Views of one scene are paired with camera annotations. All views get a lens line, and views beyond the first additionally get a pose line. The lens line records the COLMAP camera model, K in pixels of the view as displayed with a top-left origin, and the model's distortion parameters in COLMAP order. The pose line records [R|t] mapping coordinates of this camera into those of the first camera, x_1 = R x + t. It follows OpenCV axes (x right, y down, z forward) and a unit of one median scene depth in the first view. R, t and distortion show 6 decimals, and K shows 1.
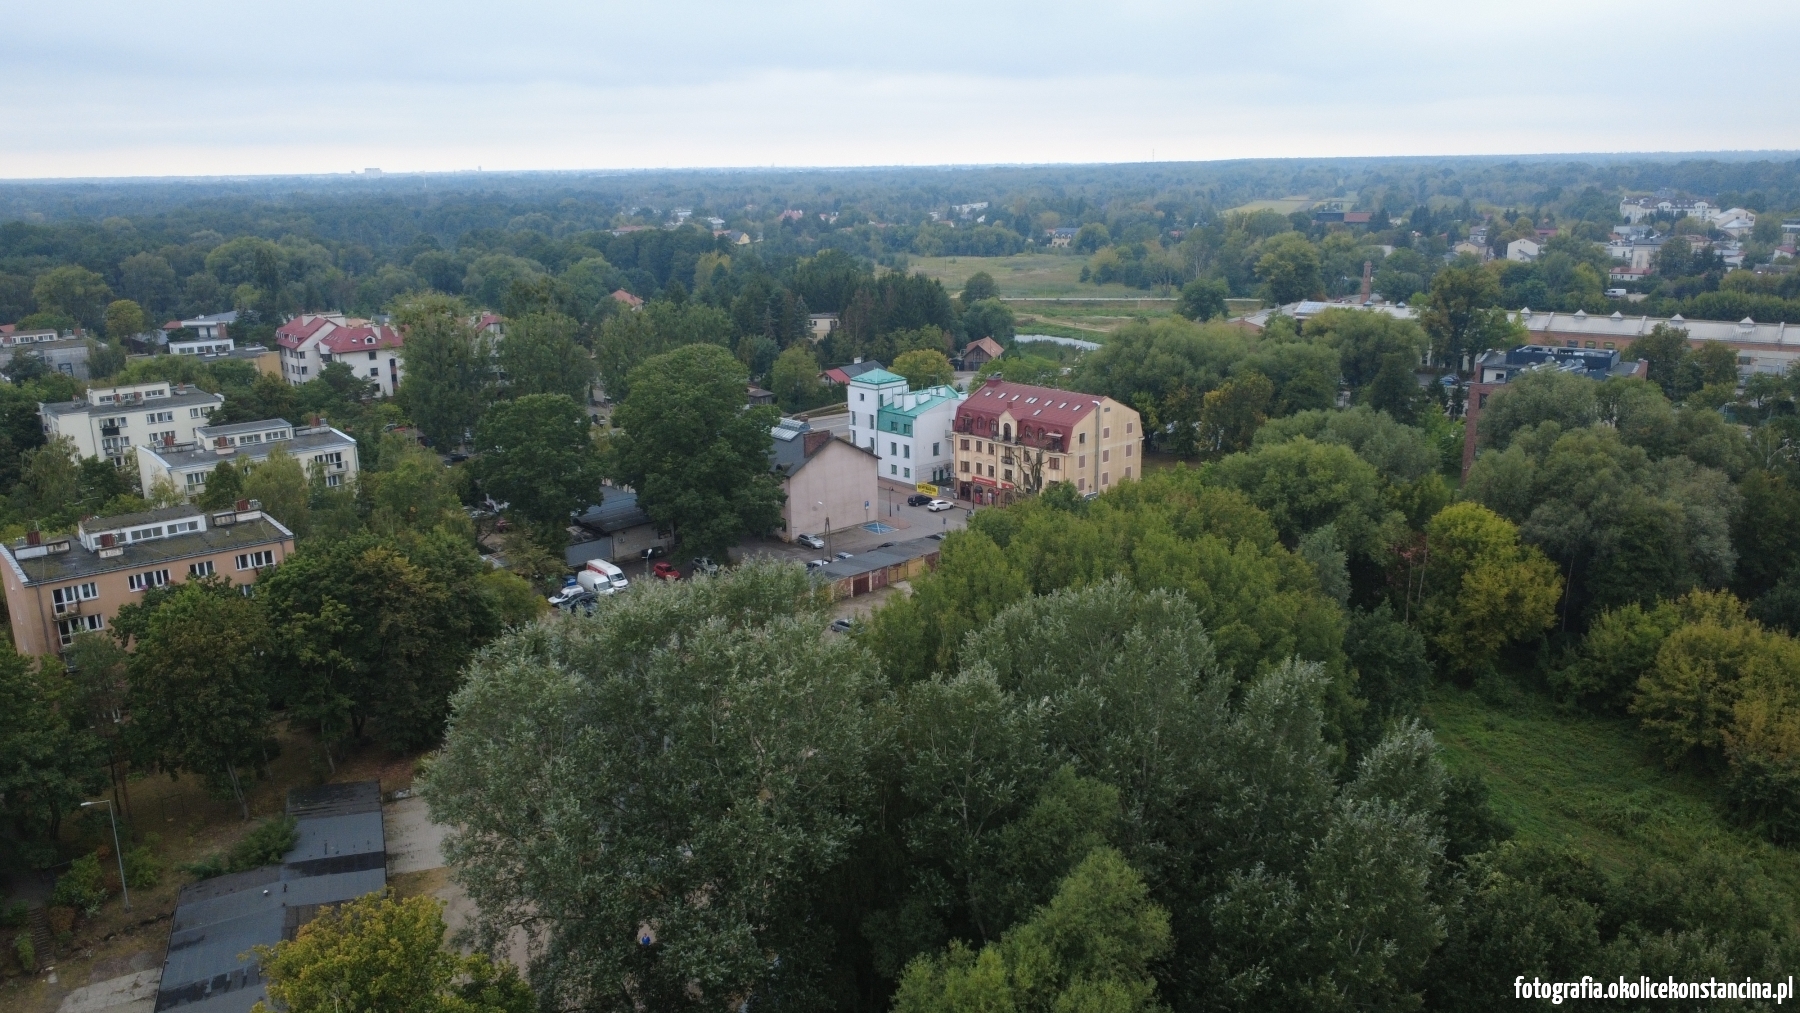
lens RADIAL K [[1315.1, 0, 891.3], [0, 1315.1, 508.5], [0, 0, 1]] dist [-0.001403, -0.001804]
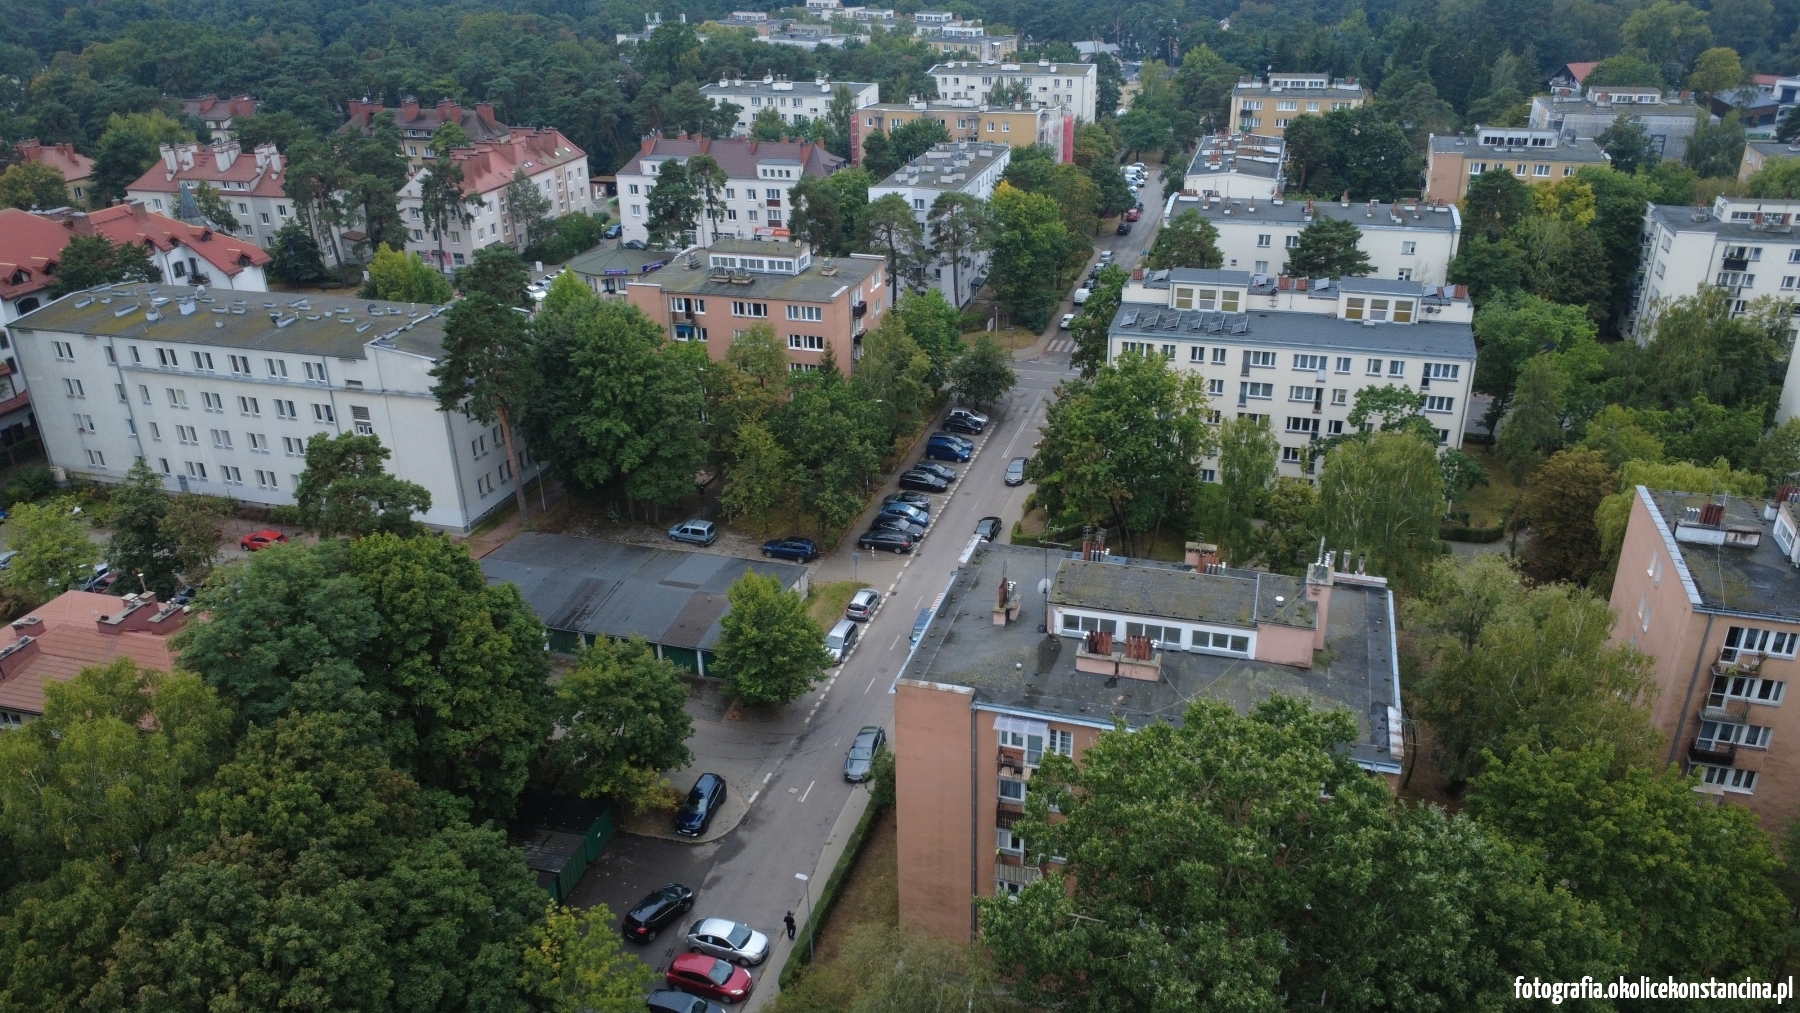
lens RADIAL K [[1321.1, 0, 895.2], [0, 1321.1, 503.2], [0, 0, 1]] dist [-0.004679, 0.002038]
pose [[0.534099, 0.358720, -0.765544, -0.229242], [-0.203890, 0.933444, 0.295147, -0.055397], [0.820468, -0.001551, 0.571691, 0.187720]]
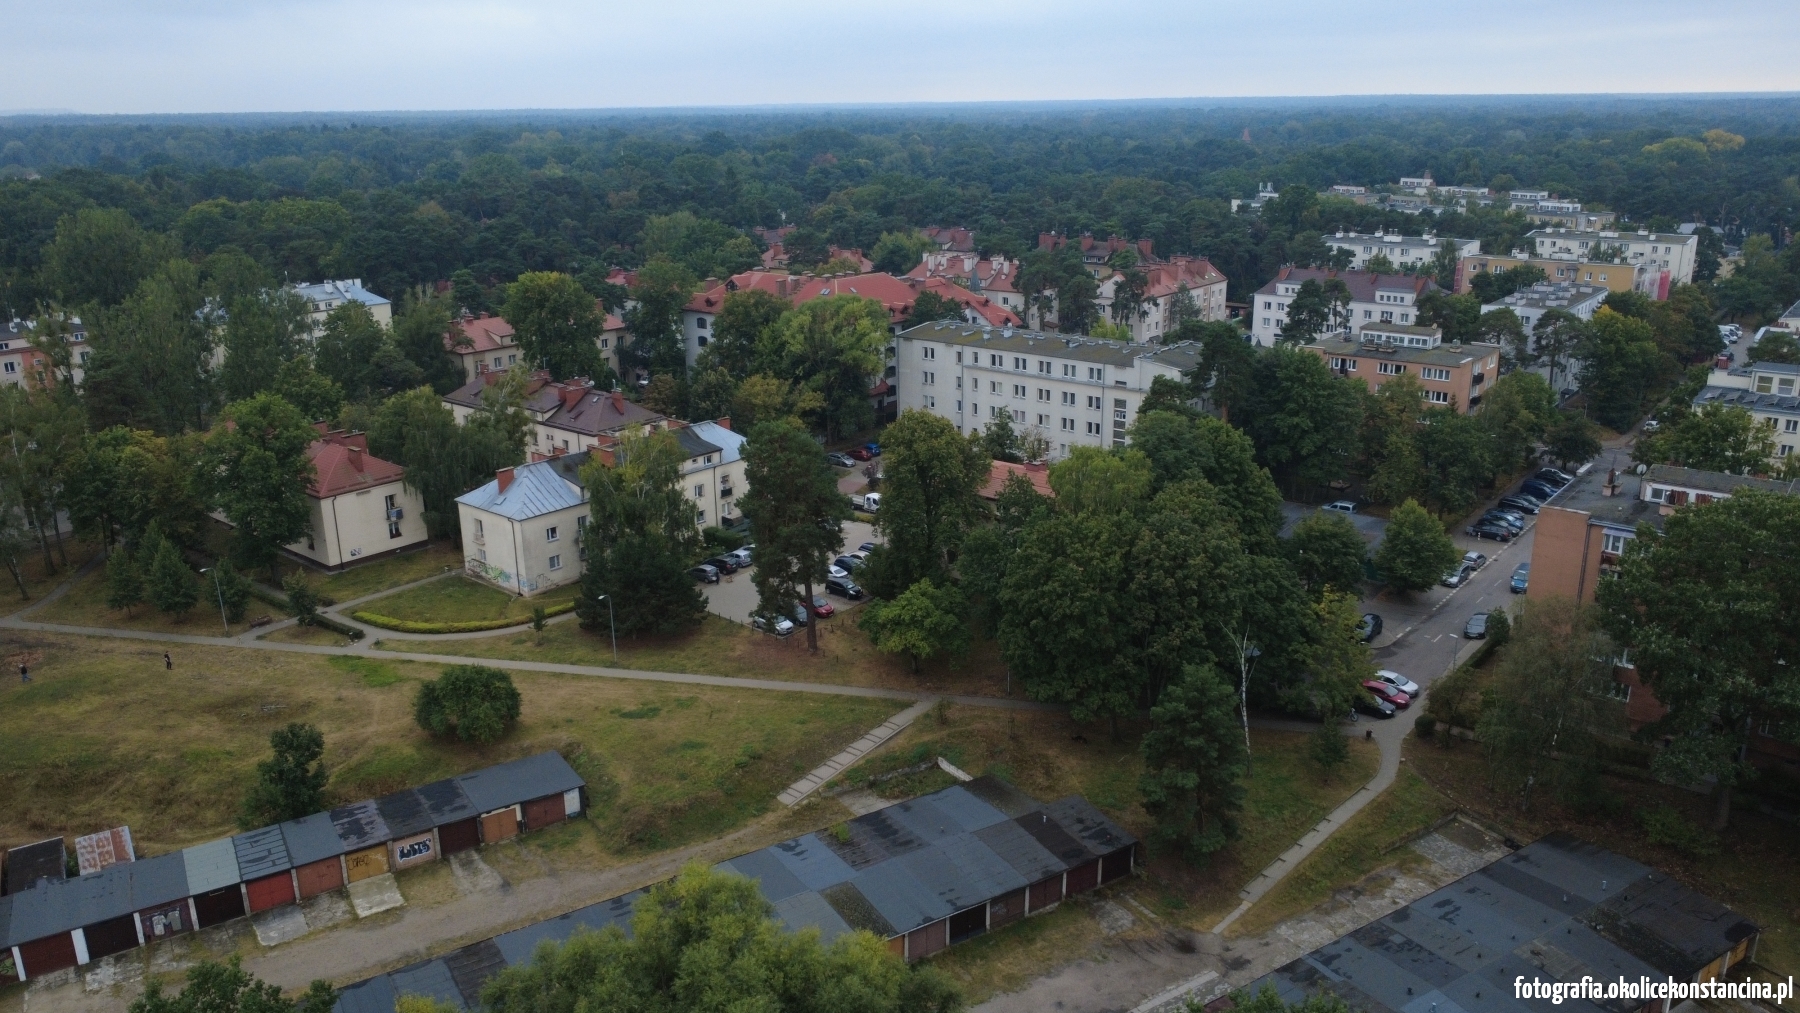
lens RADIAL K [[1321.8, 0, 895.6], [0, 1321.8, 500.1], [0, 0, 1]] dist [-0.003369, -0.003587]
pose [[0.166991, 0.297828, -0.939900, 0.099607], [-0.240738, 0.936750, 0.254058, 0.023646], [0.956117, 0.183844, 0.228127, -0.083152]]
